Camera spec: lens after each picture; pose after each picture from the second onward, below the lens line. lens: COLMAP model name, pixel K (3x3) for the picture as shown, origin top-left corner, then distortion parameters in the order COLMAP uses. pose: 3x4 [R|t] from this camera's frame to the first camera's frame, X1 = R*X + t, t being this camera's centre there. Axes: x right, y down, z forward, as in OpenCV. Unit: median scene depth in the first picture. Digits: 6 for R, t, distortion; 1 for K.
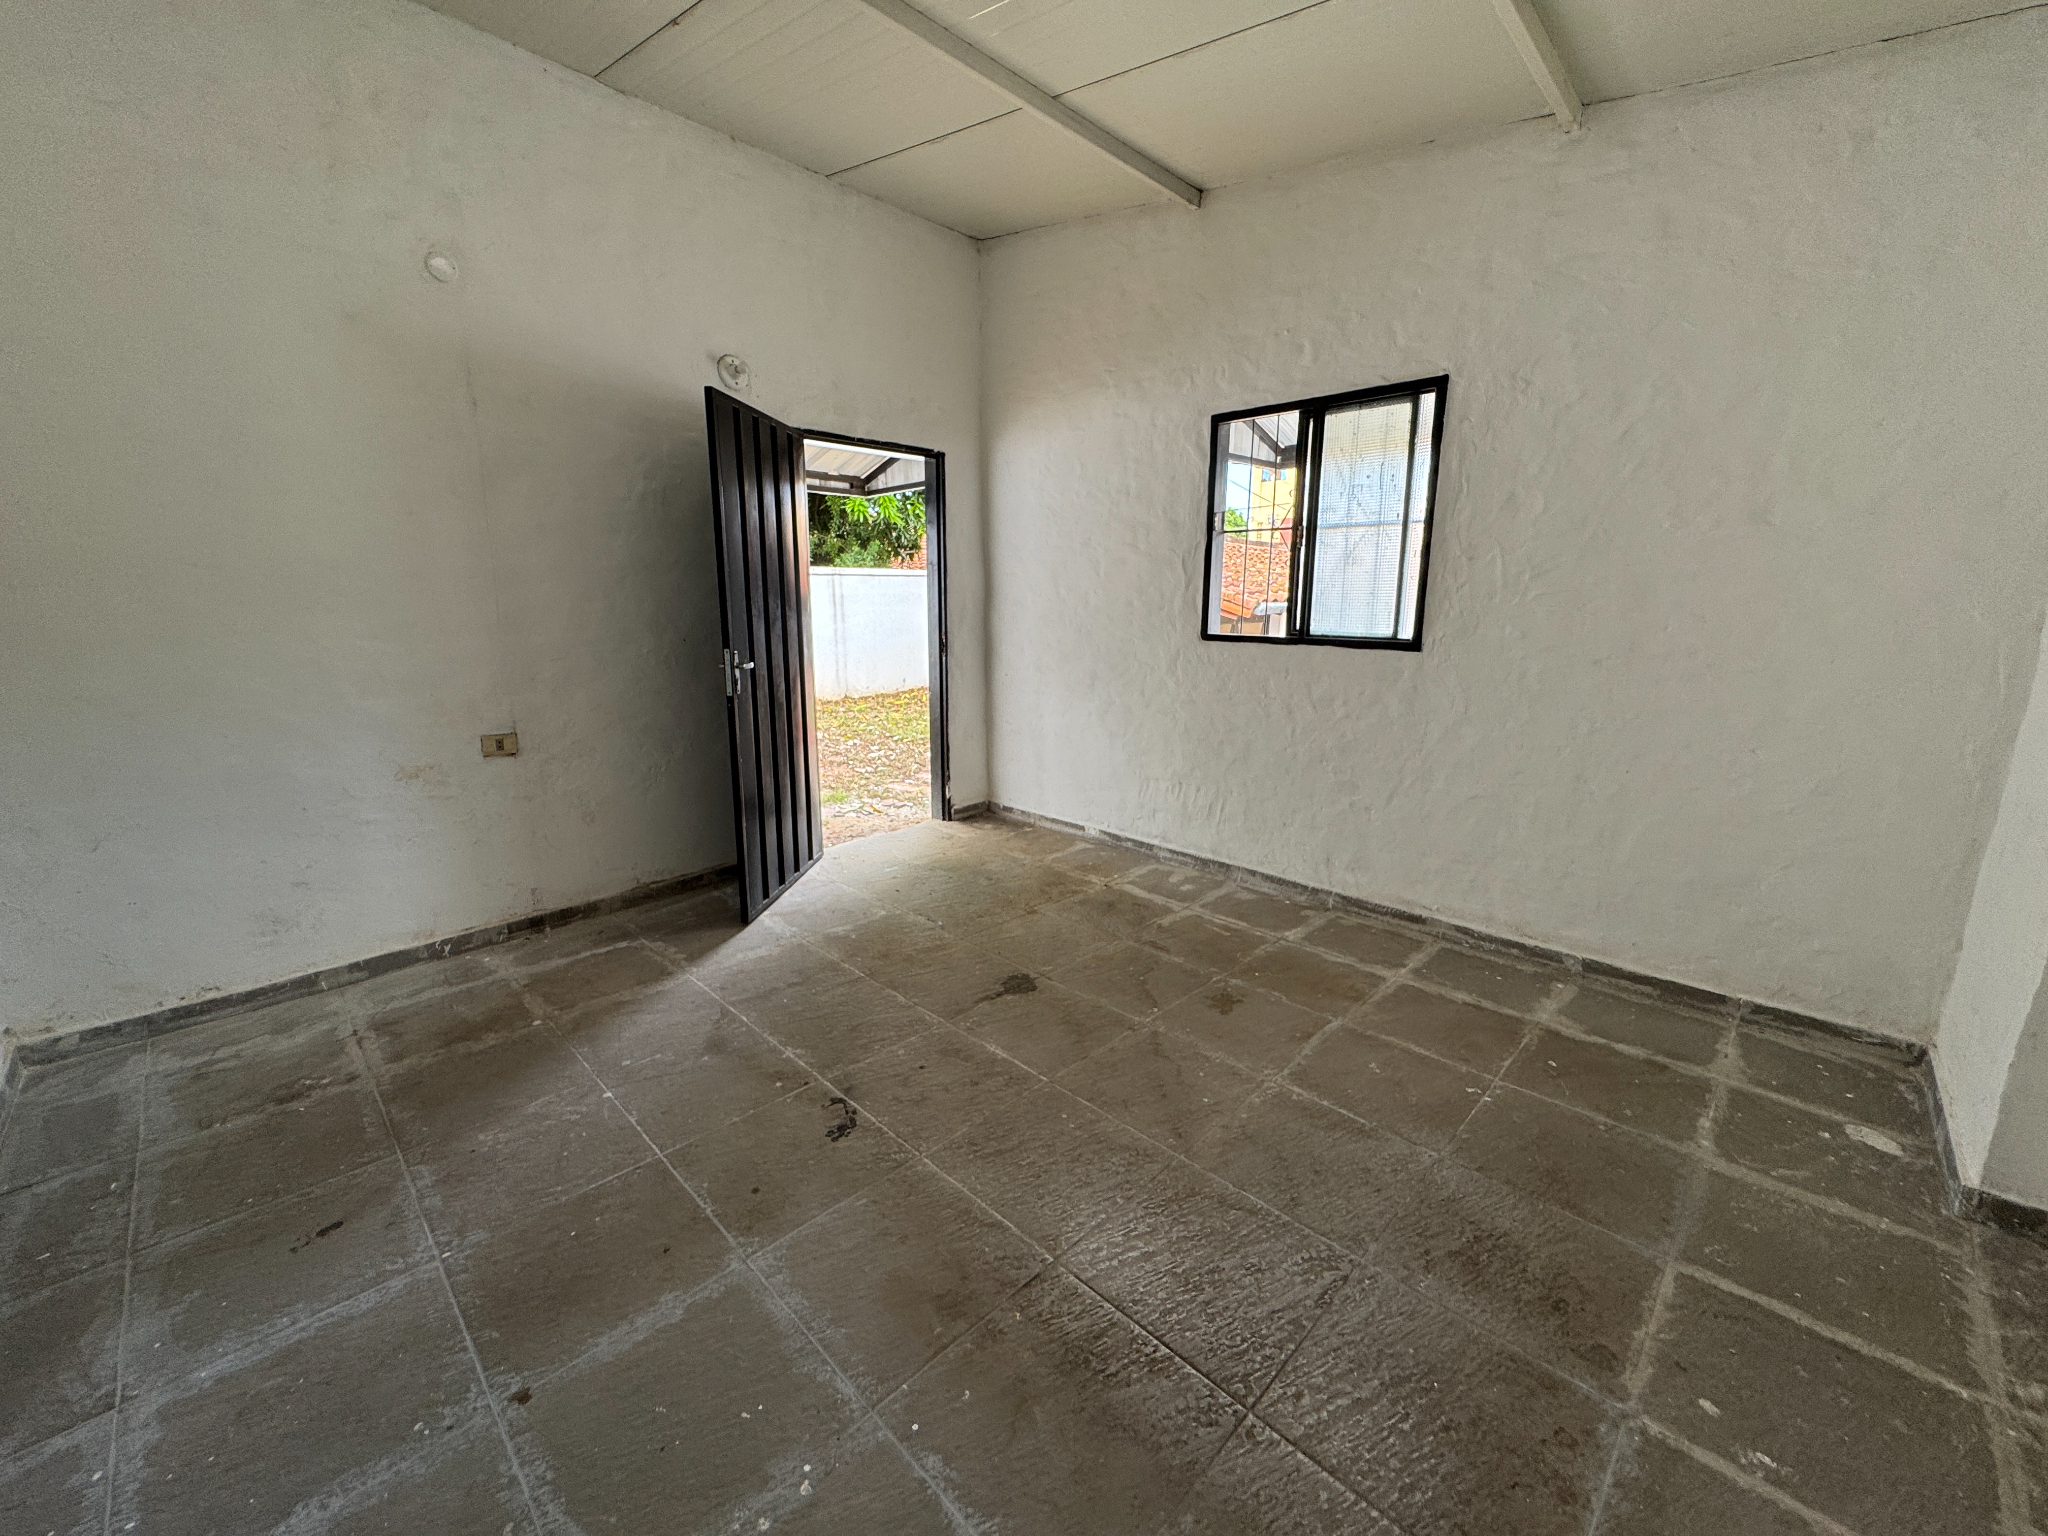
lens RADIAL K [[817.1, 0, 1023.1], [0, 817.1, 765.7], [0, 0, 1]] dist [0.000636, 0.000083]
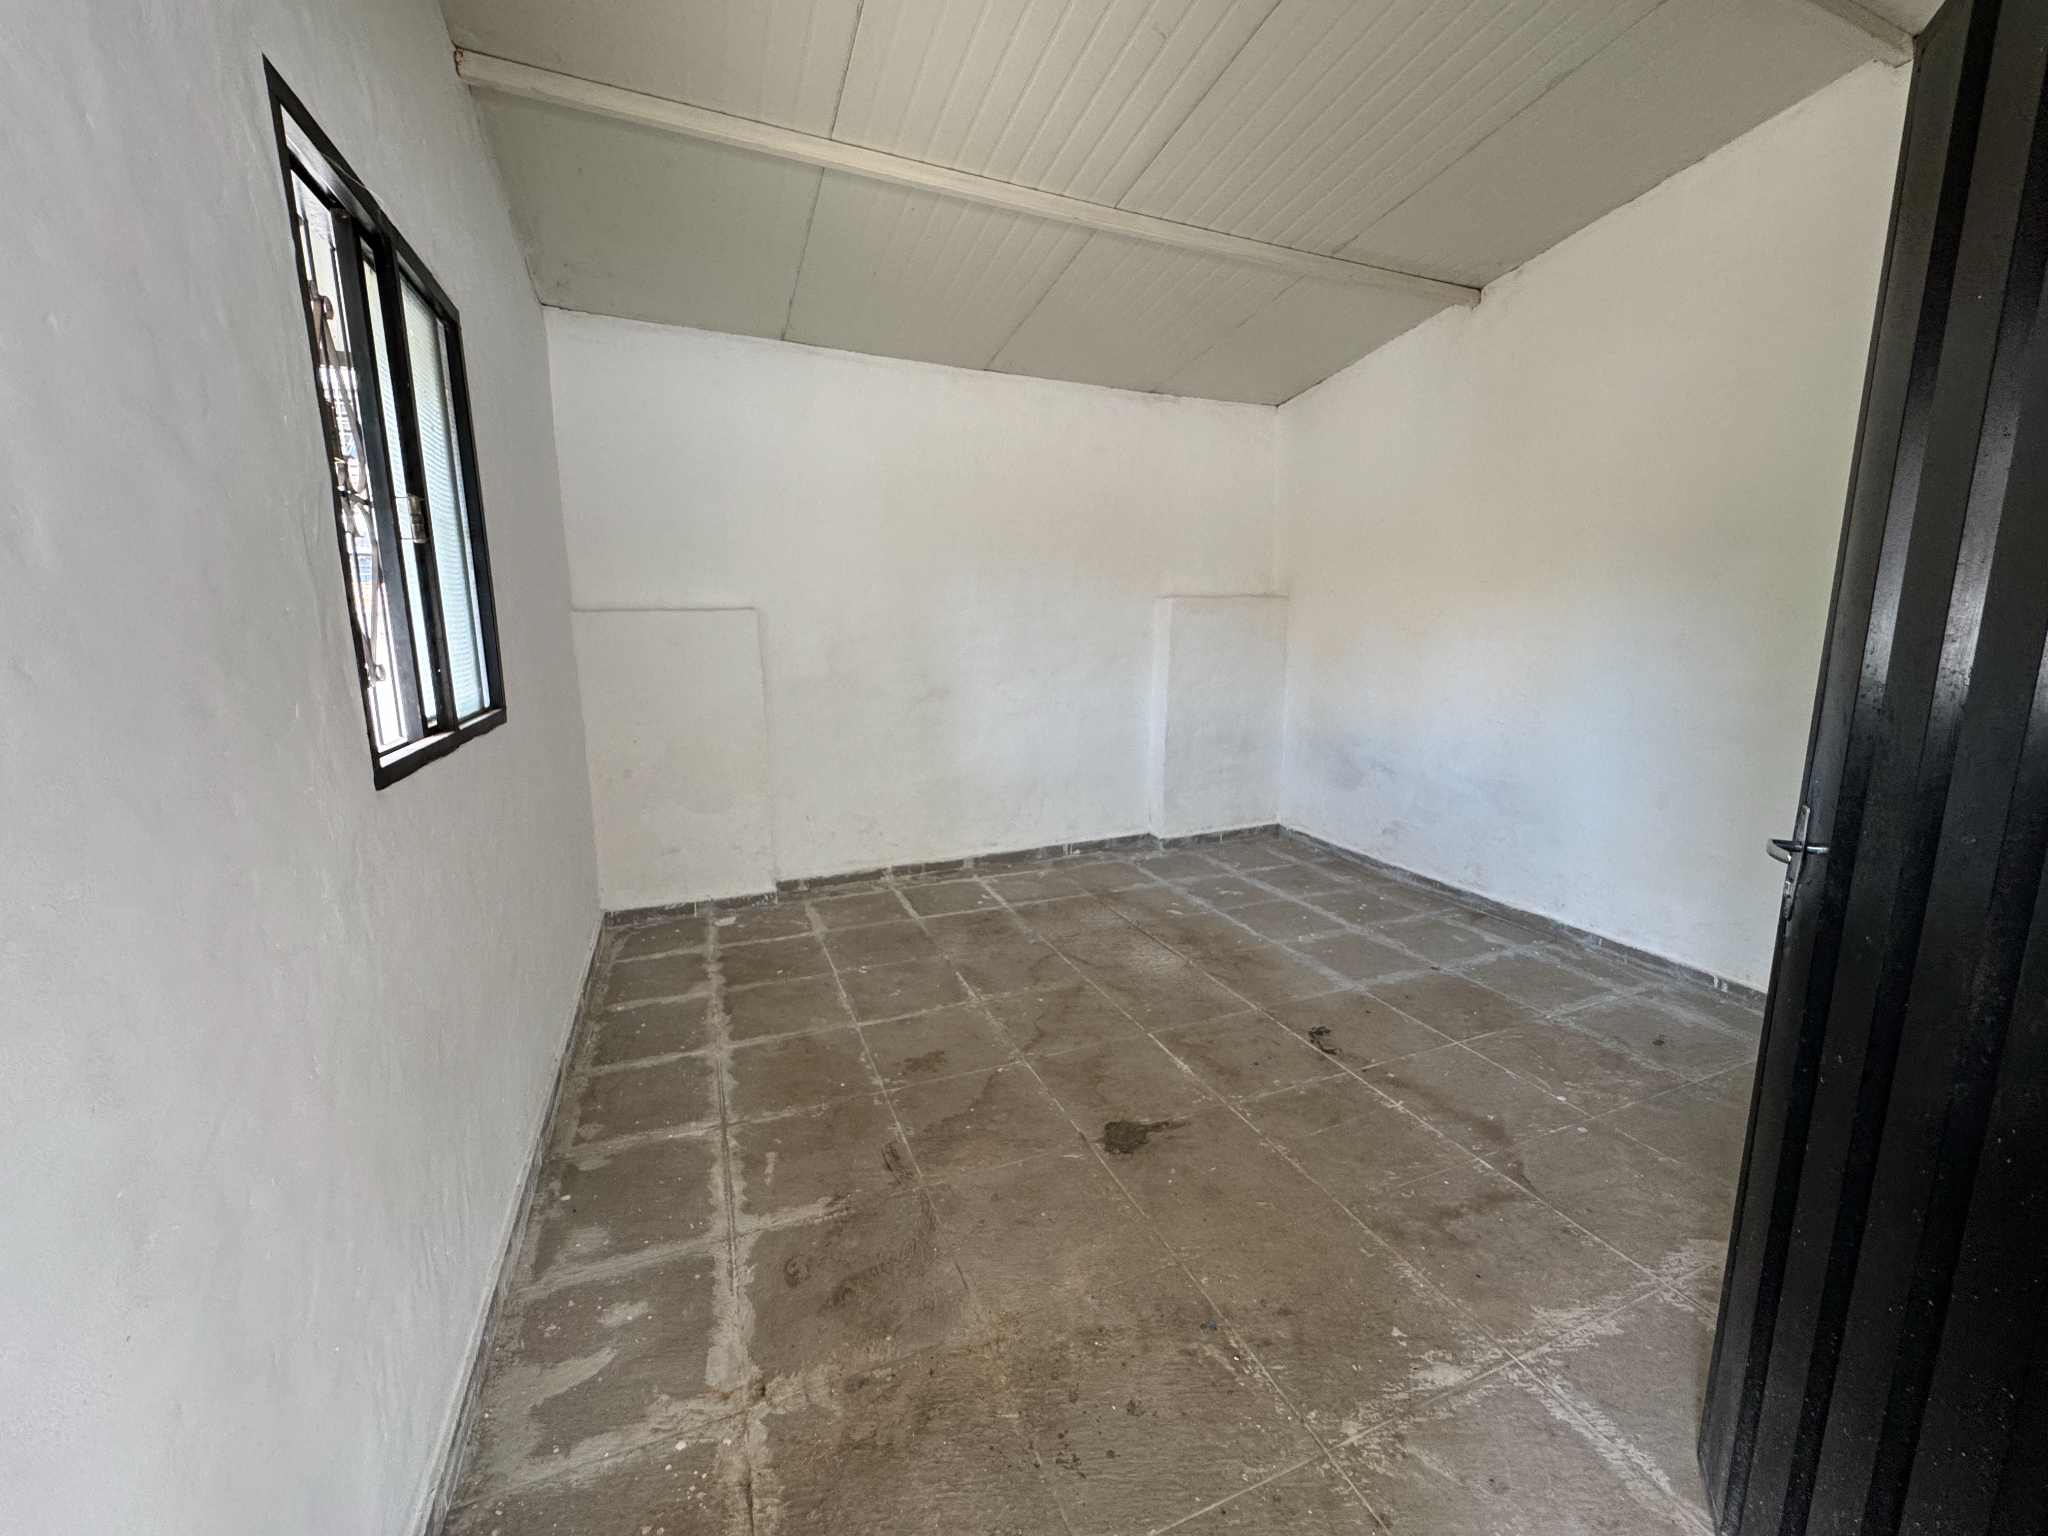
lens RADIAL K [[817.1, 0, 1022.7], [0, 817.1, 763.2], [0, 0, 1]] dist [0.000636, 0.000083]
pose [[-0.920311, -0.064636, 0.385811, -0.214583], [0.086551, 0.928168, 0.361957, -0.390872], [-0.381493, 0.366505, -0.848609, 1.755226]]
